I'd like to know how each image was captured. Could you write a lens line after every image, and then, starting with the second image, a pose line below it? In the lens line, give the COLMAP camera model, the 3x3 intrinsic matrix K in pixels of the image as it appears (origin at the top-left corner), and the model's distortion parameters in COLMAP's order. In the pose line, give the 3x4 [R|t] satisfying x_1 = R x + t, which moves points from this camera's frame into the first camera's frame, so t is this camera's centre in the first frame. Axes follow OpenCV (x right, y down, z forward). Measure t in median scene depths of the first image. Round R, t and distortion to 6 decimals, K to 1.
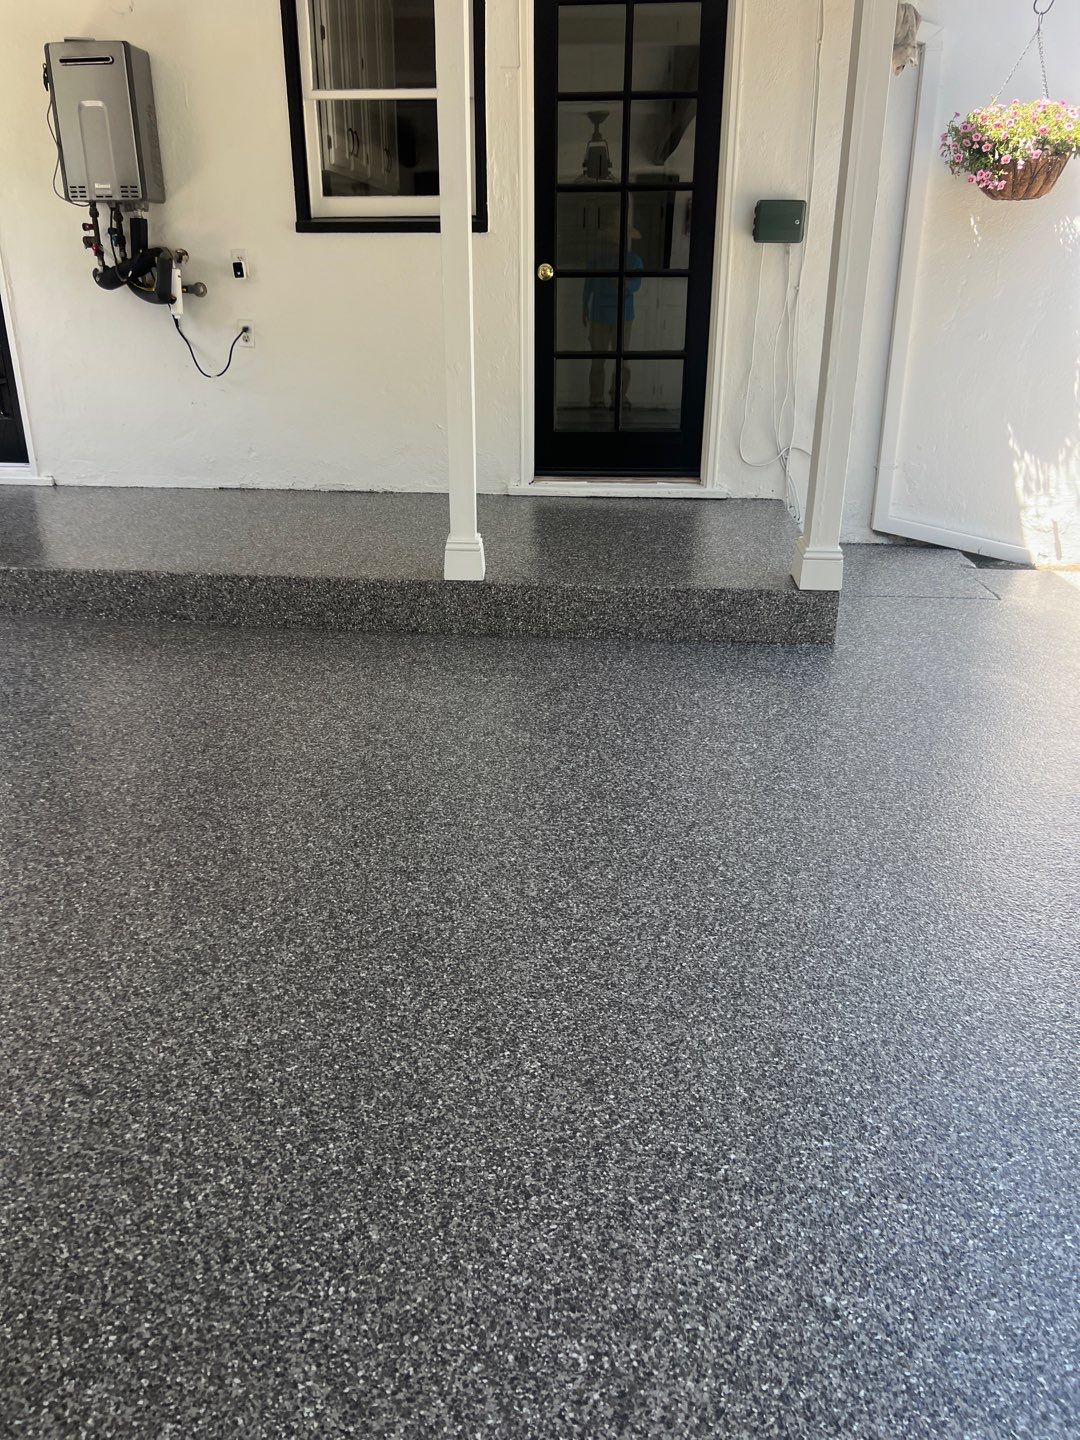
lens RADIAL K [[1082.1, 0, 540.8], [0, 1082.1, 722.6], [0, 0, 1]] dist [0.002477, -0.045870]
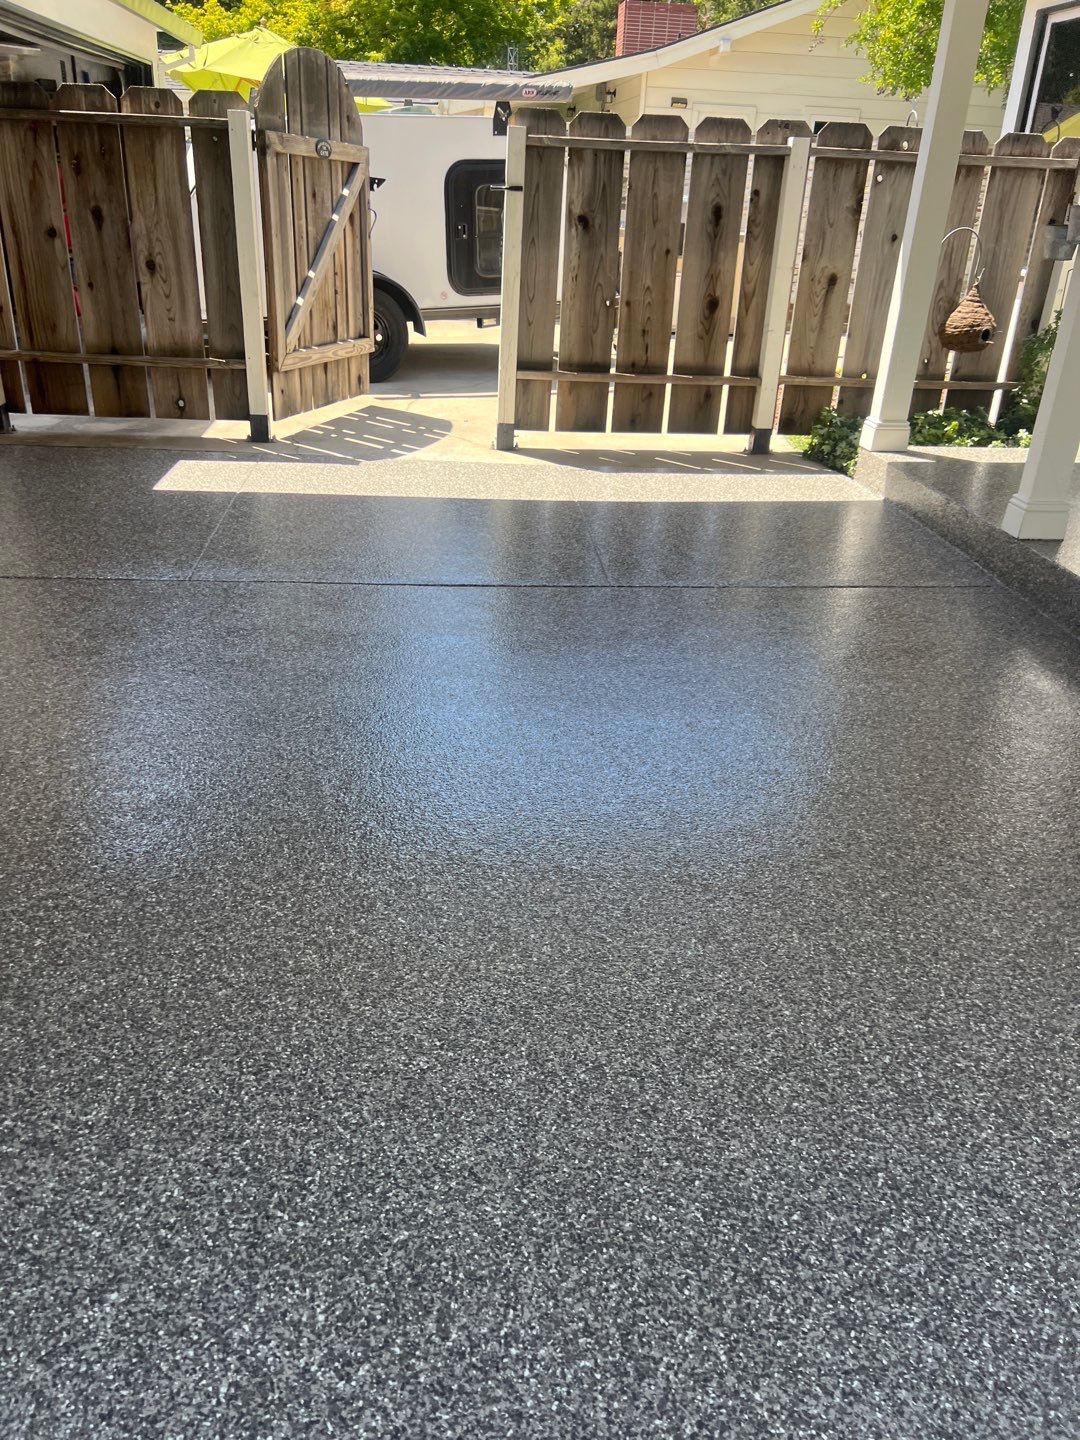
lens RADIAL K [[1082.1, 0, 538.4], [0, 1082.1, 714.3], [0, 0, 1]] dist [0.002477, -0.045870]
pose [[0.167445, 0.437097, -0.883691, 0.981621], [-0.420985, 0.842216, 0.336813, -0.452000], [0.891478, 0.315623, 0.325036, 0.826044]]
